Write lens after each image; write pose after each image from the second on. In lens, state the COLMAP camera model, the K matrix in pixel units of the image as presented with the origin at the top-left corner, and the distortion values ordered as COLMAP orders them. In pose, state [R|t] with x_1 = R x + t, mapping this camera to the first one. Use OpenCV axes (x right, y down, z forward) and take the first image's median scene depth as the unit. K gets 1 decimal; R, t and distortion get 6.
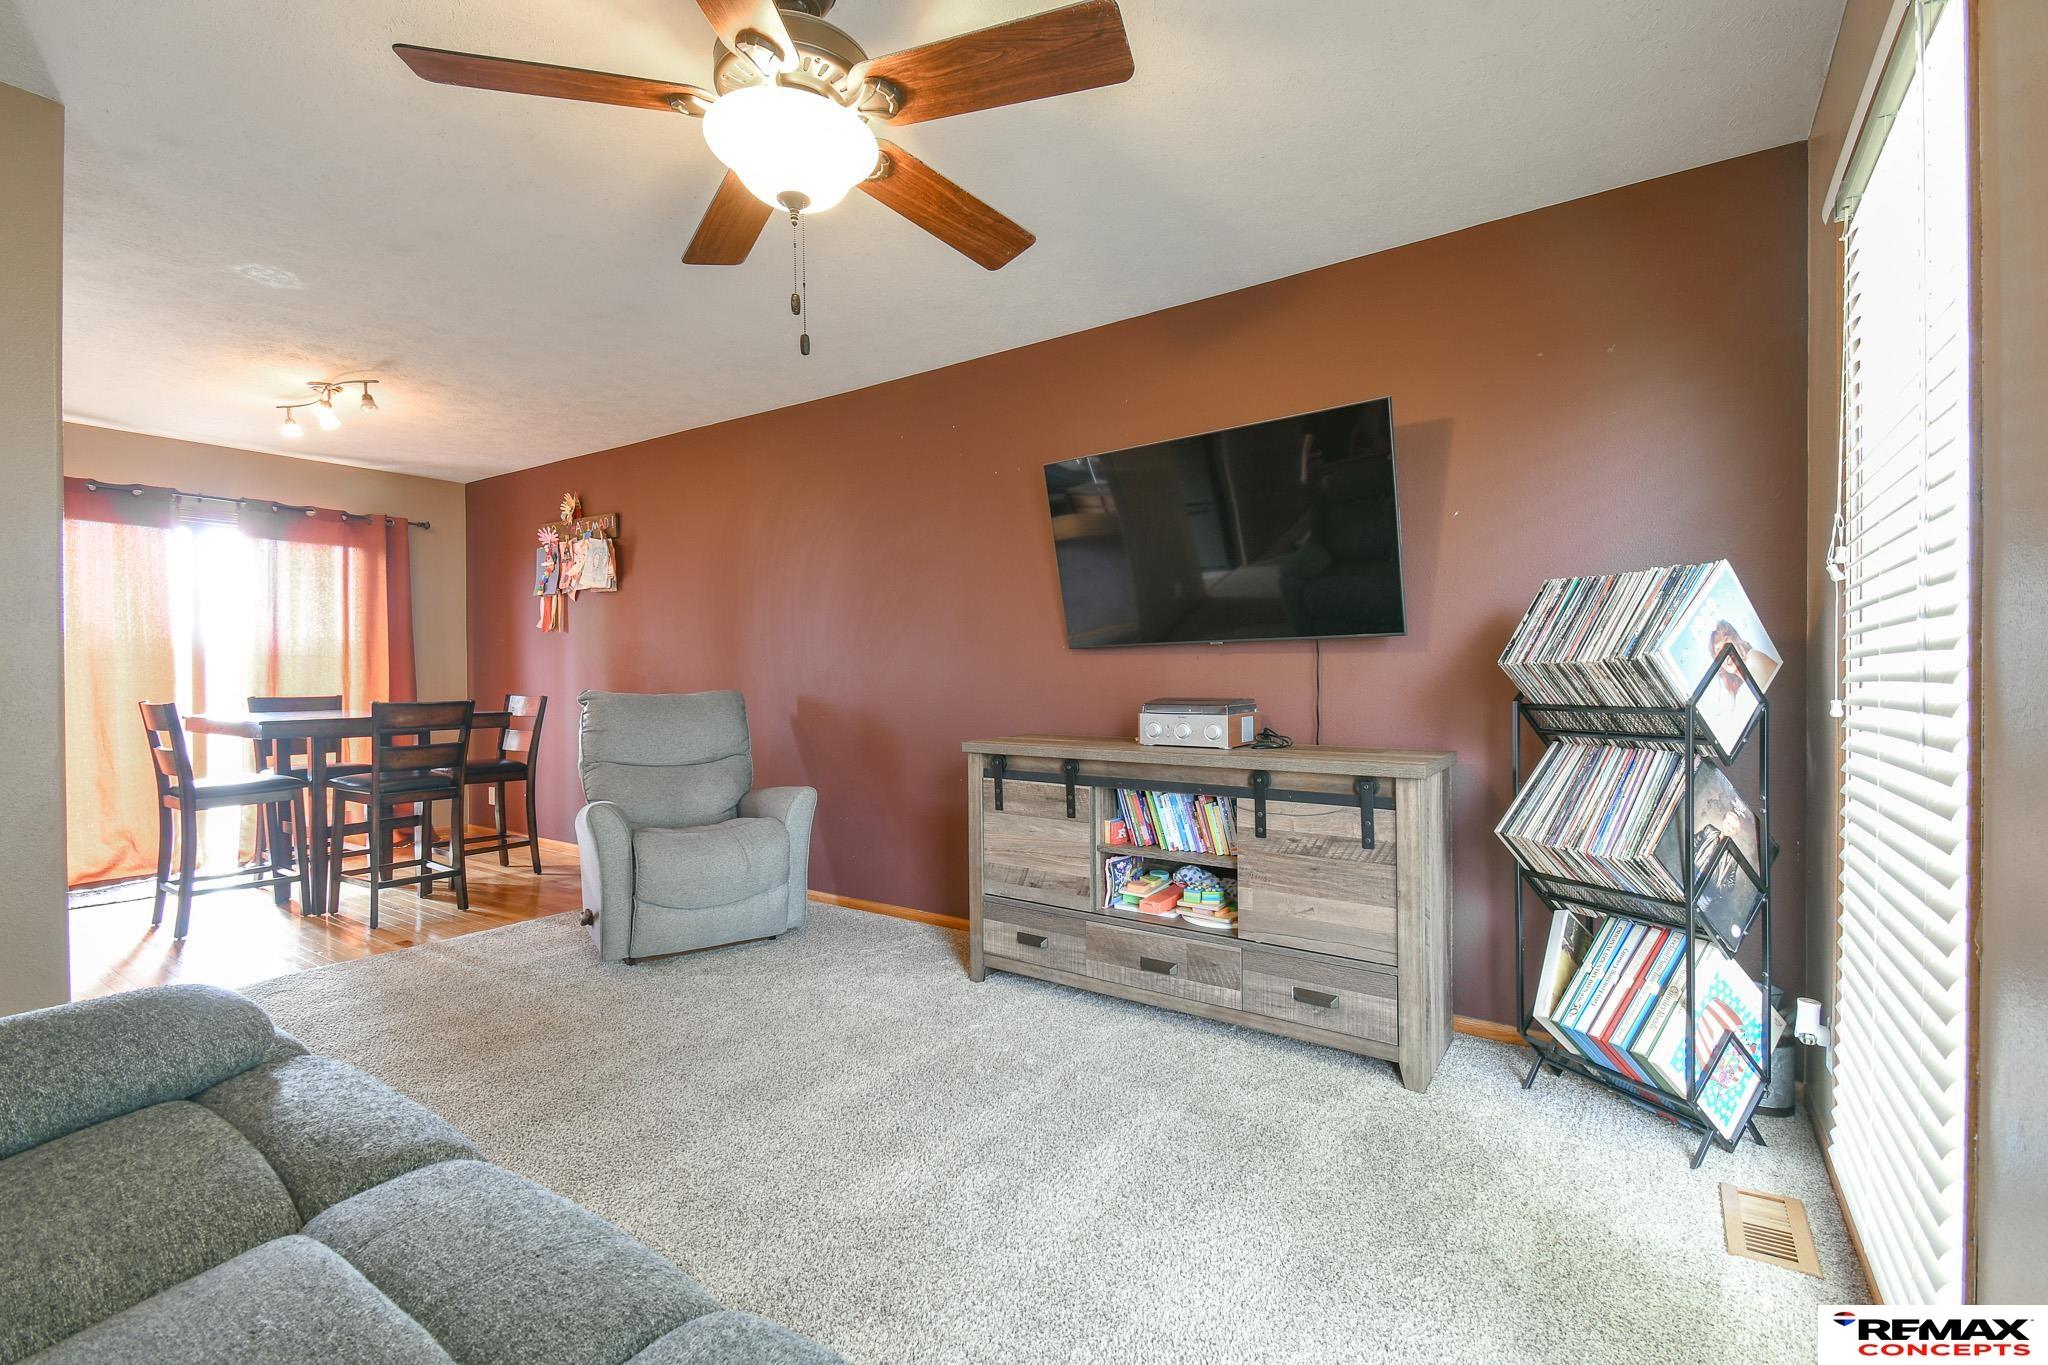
lens RADIAL K [[907.9, 0, 1031.8], [0, 907.9, 681.1], [0, 0, 1]] dist [0.043354, -0.022826]
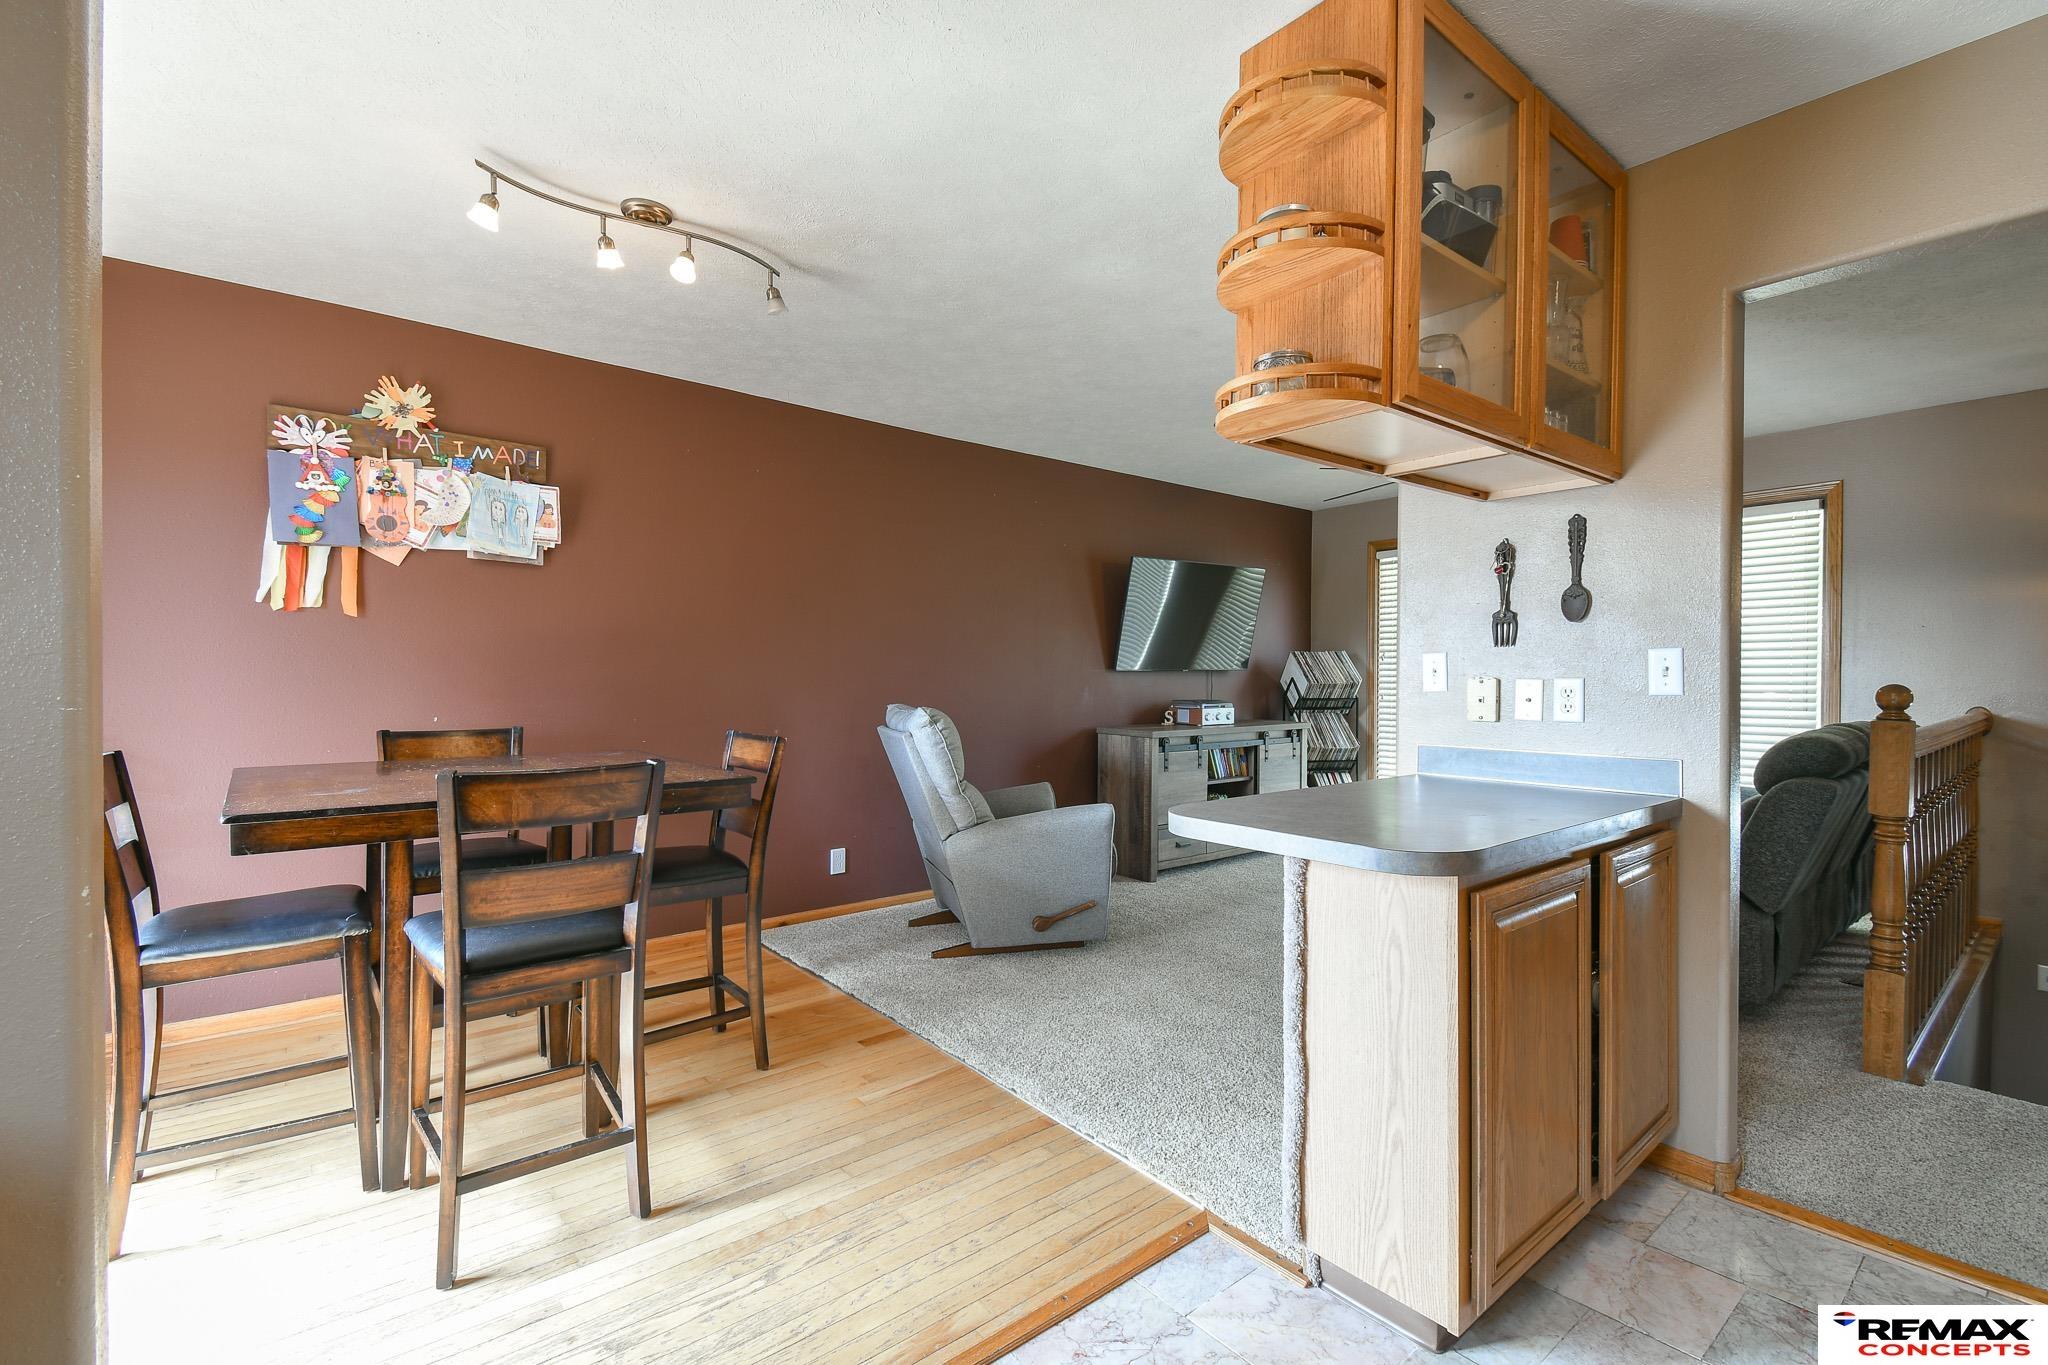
lens RADIAL K [[907.9, 0, 1031.8], [0, 907.9, 681.1], [0, 0, 1]] dist [0.043354, -0.022826]
pose [[0.270000, -0.004724, 0.962849, -1.654612], [-0.000310, 0.999987, 0.004993, -0.028258], [-0.962860, -0.001646, 0.269995, 0.786407]]
